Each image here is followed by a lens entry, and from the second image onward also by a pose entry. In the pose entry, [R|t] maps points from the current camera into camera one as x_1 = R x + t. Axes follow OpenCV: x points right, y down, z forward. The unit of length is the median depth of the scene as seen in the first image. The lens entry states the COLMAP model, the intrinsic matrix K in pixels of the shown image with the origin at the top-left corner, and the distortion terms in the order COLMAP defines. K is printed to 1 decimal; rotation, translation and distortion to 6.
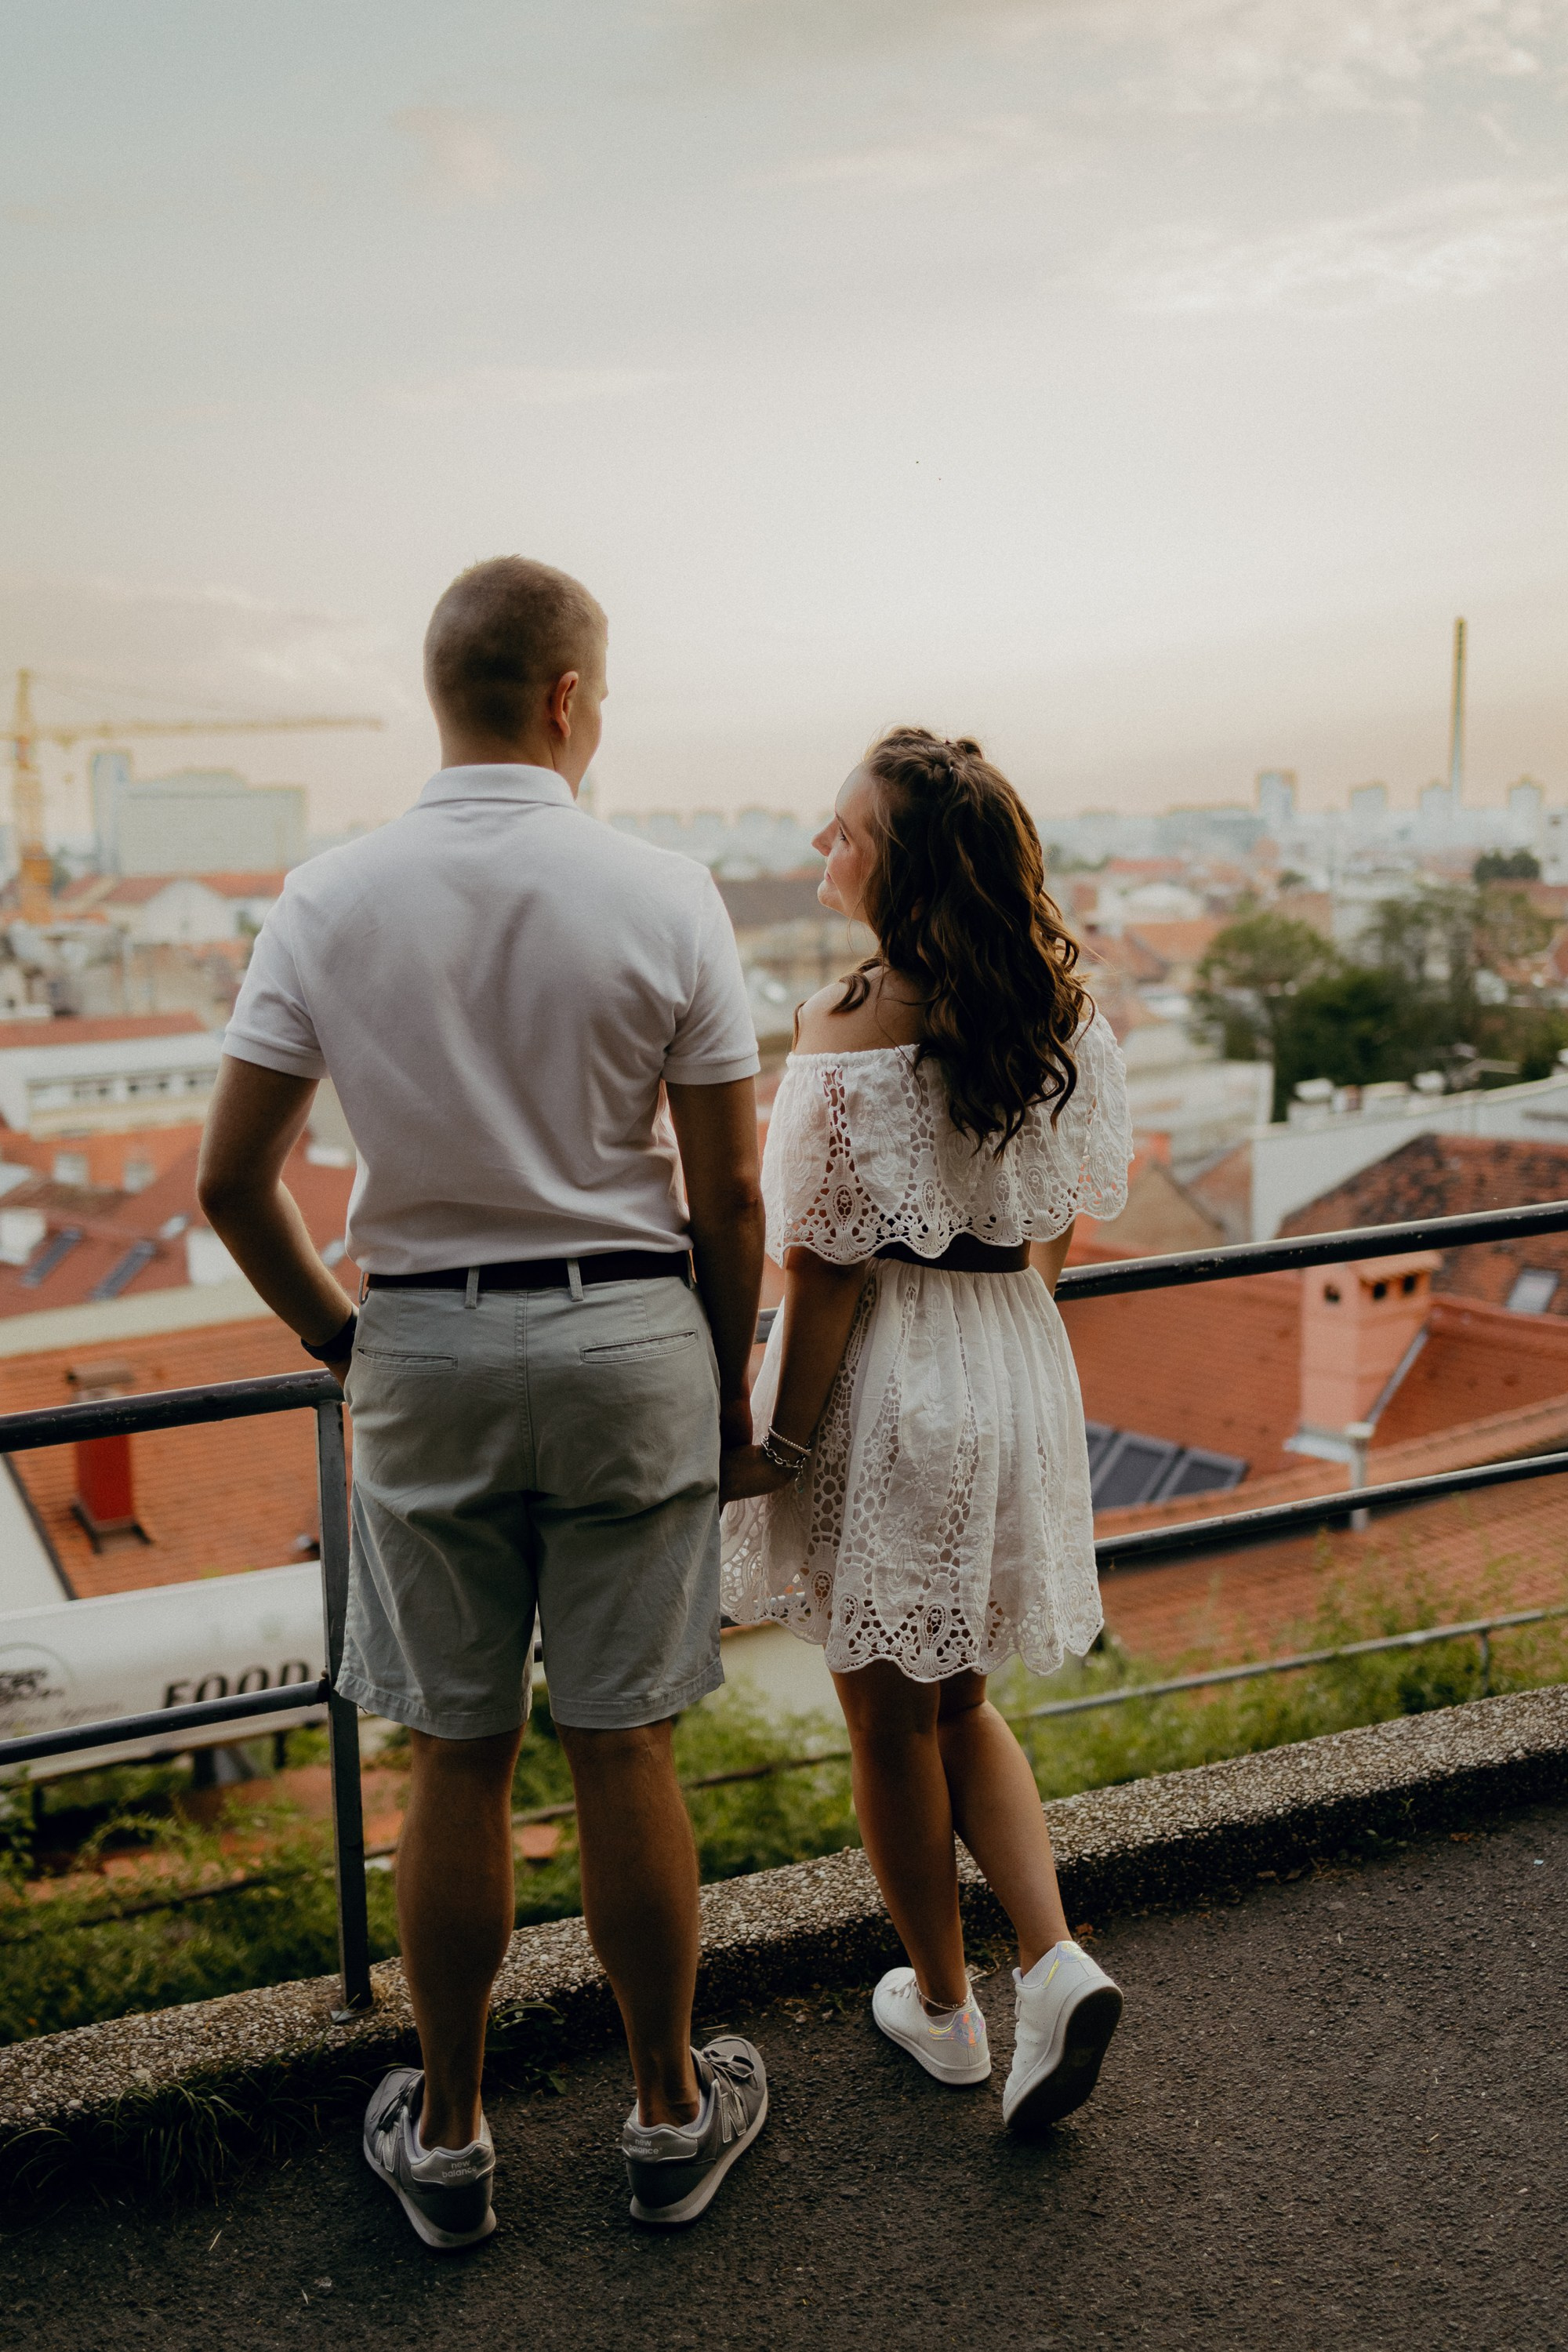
lens RADIAL K [[2322.1, 0, 786.8], [0, 2322.1, 1133.6], [0, 0, 1]] dist [-0.579662, 0.954866]
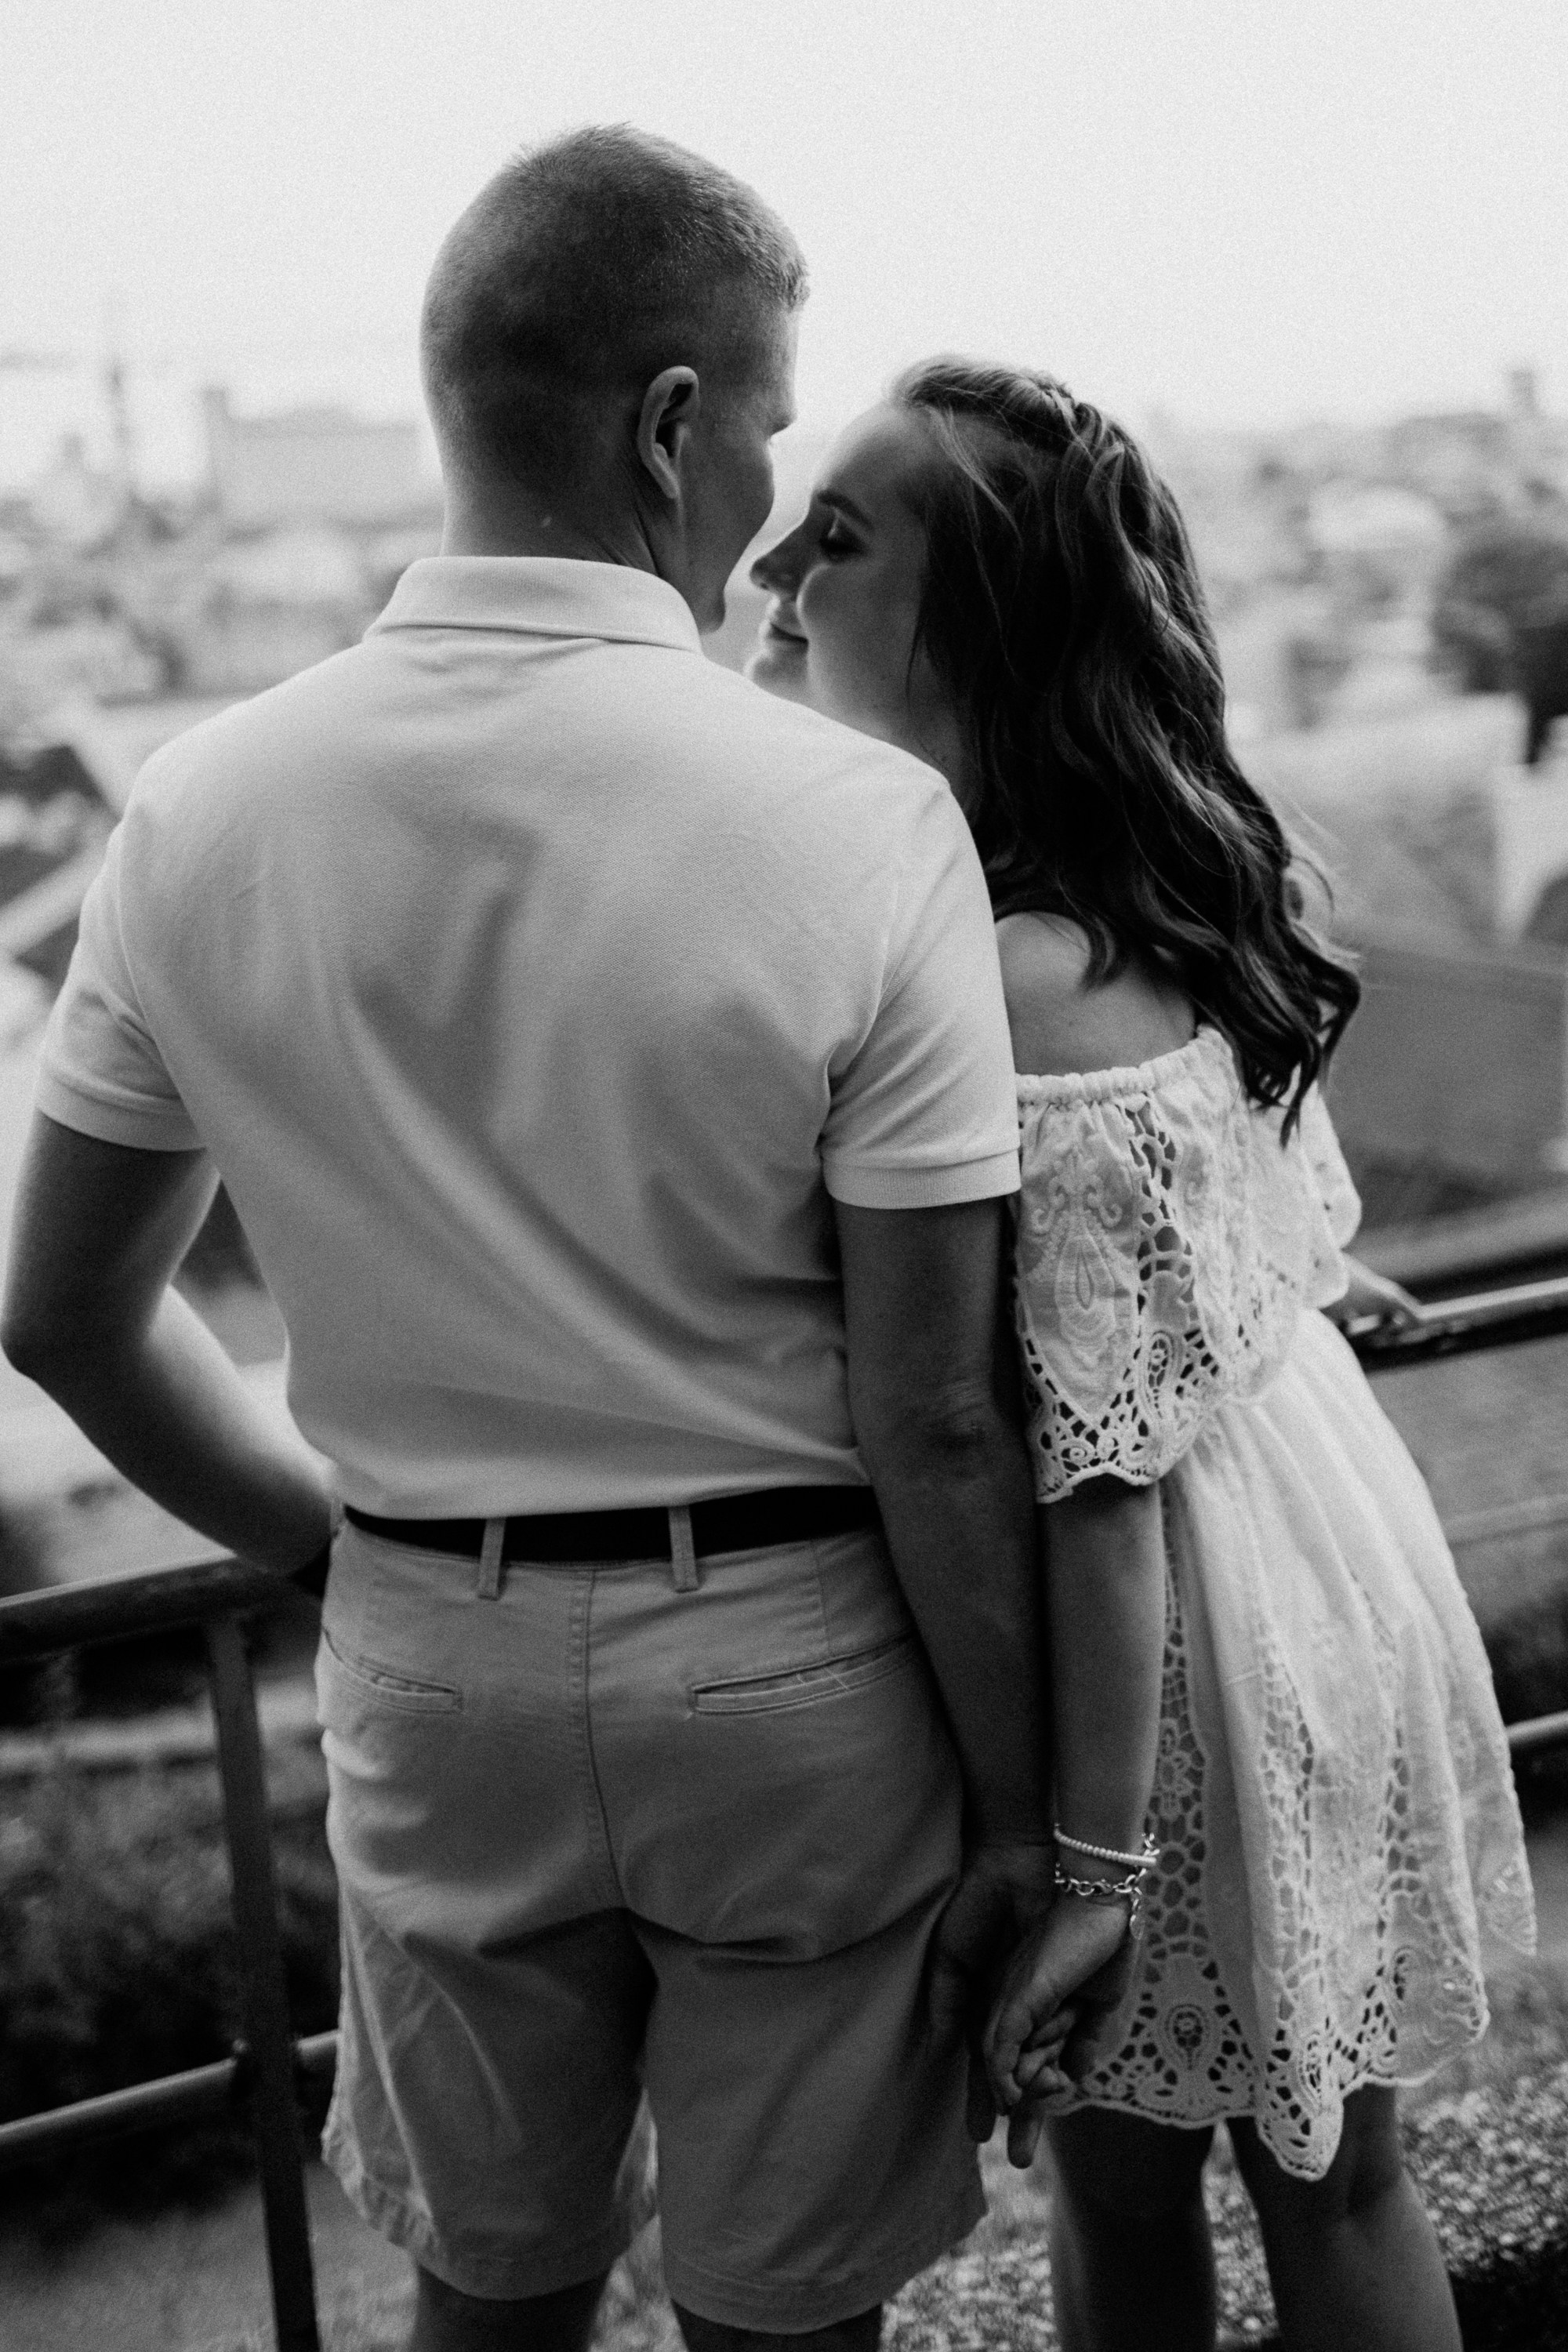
lens RADIAL K [[2322.1, 0, 786.8], [0, 2322.1, 1133.6], [0, 0, 1]] dist [-0.579662, 0.954866]
pose [[0.996340, -0.002805, -0.085435, -0.022099], [0.018483, 0.982887, 0.183282, -0.125096], [0.083459, -0.184190, 0.979341, 0.495763]]
